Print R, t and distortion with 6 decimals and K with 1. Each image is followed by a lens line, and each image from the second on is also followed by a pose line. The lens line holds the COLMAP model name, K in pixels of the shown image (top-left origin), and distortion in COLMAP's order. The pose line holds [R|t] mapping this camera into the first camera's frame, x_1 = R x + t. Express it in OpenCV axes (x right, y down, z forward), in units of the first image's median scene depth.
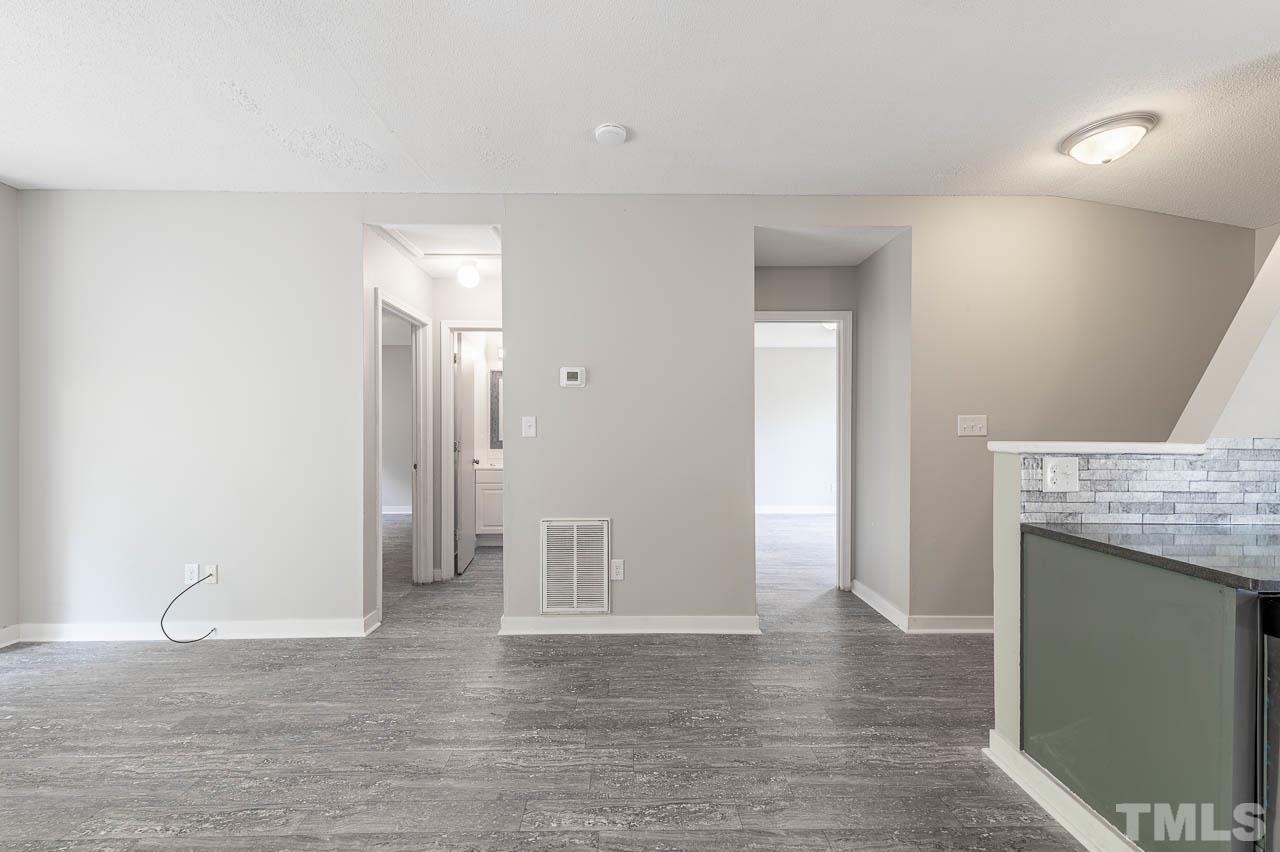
lens RADIAL K [[500.4, 0, 639.6], [0, 500.4, 433.6], [0, 0, 1]] dist [0.003777, -0.000538]
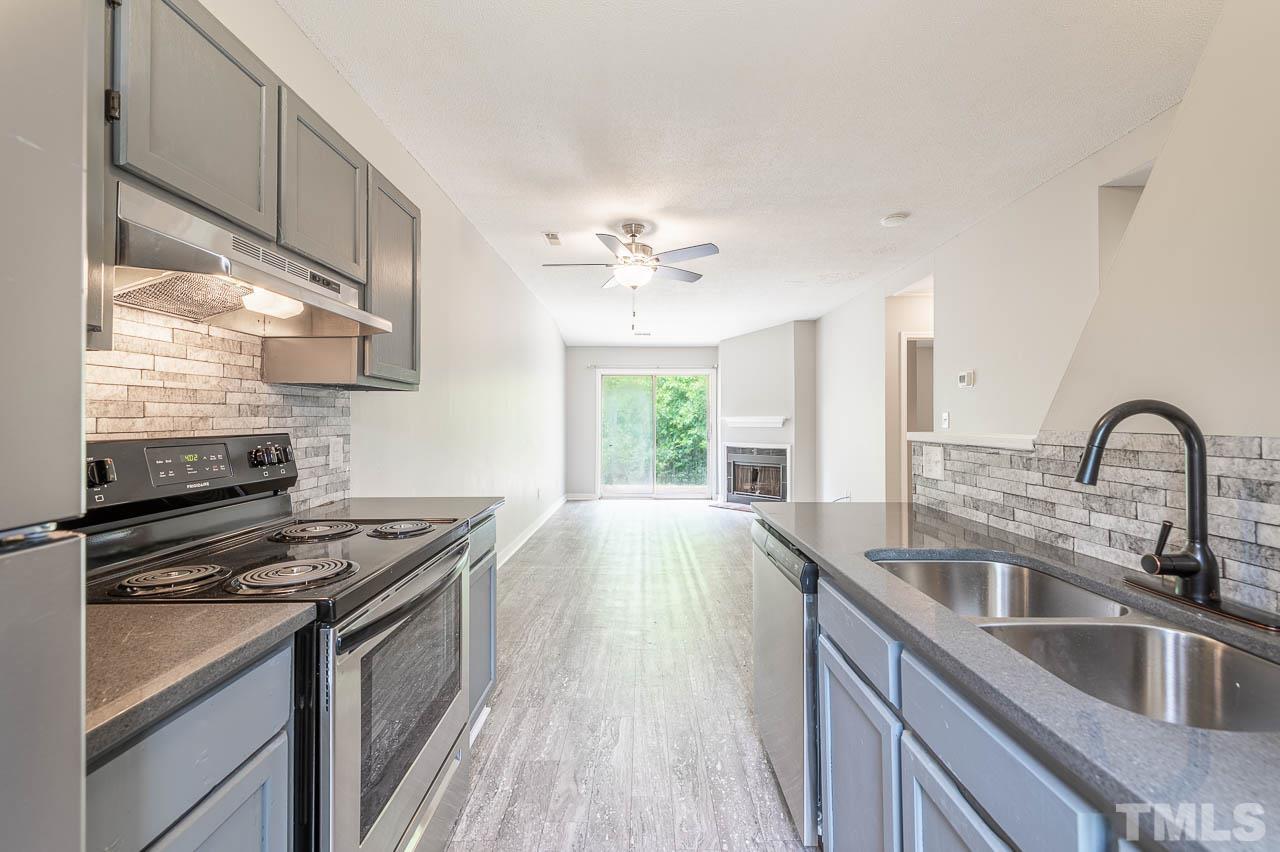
lens RADIAL K [[509.8, 0, 646.0], [0, 509.8, 419.7], [0, 0, 1]] dist [0.000438, -0.000178]
pose [[-0.012608, -0.004675, -0.999910, 1.725067], [-0.013964, 0.999892, -0.004499, 0.003866], [0.999823, 0.013906, -0.012671, 0.359230]]
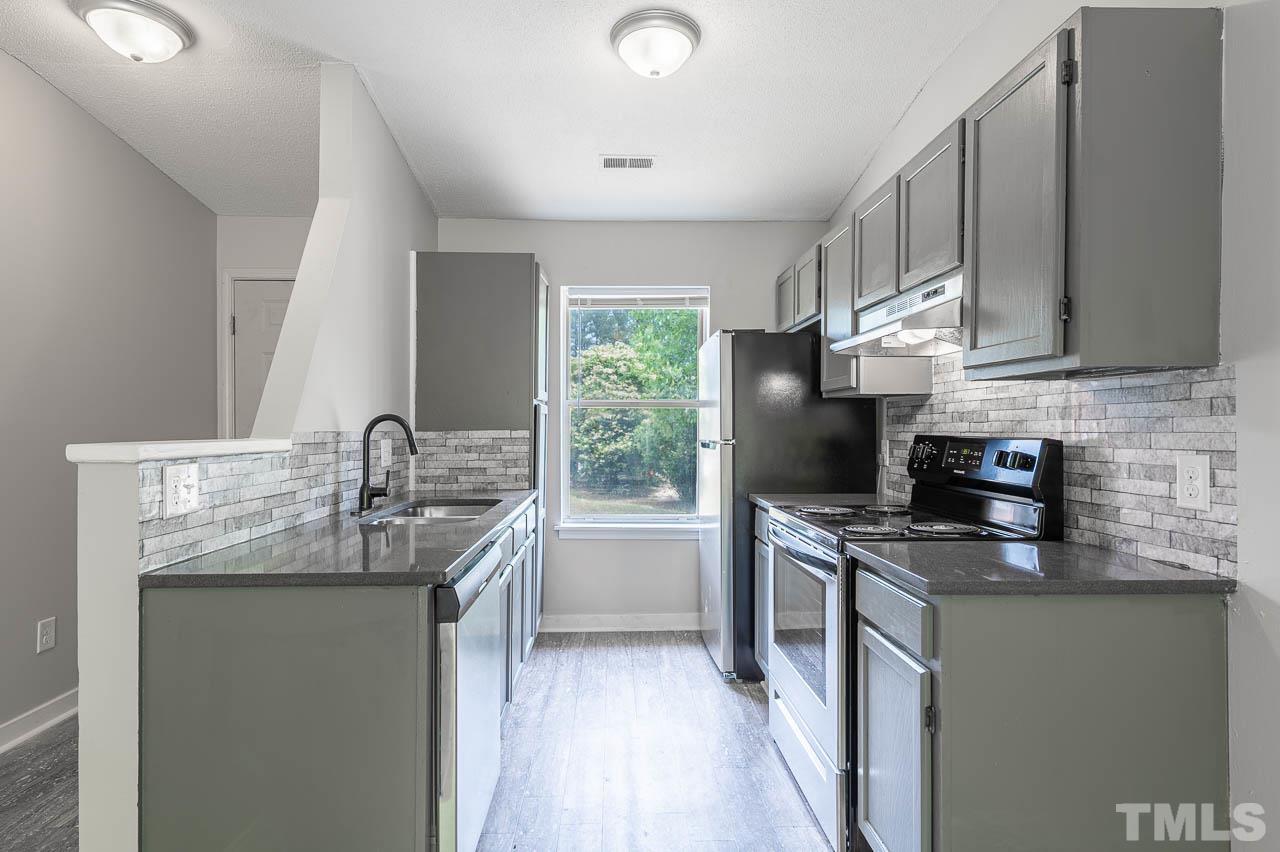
lens RADIAL K [[645.6, 0, 633.9], [0, 645.6, 425.3], [0, 0, 1]] dist [0.027220, -0.015732]
pose [[-0.013671, -0.003414, 0.999901, -0.043672], [0.013726, 0.999899, 0.003602, 0.000450], [-0.999812, 0.013774, -0.013623, 0.357084]]
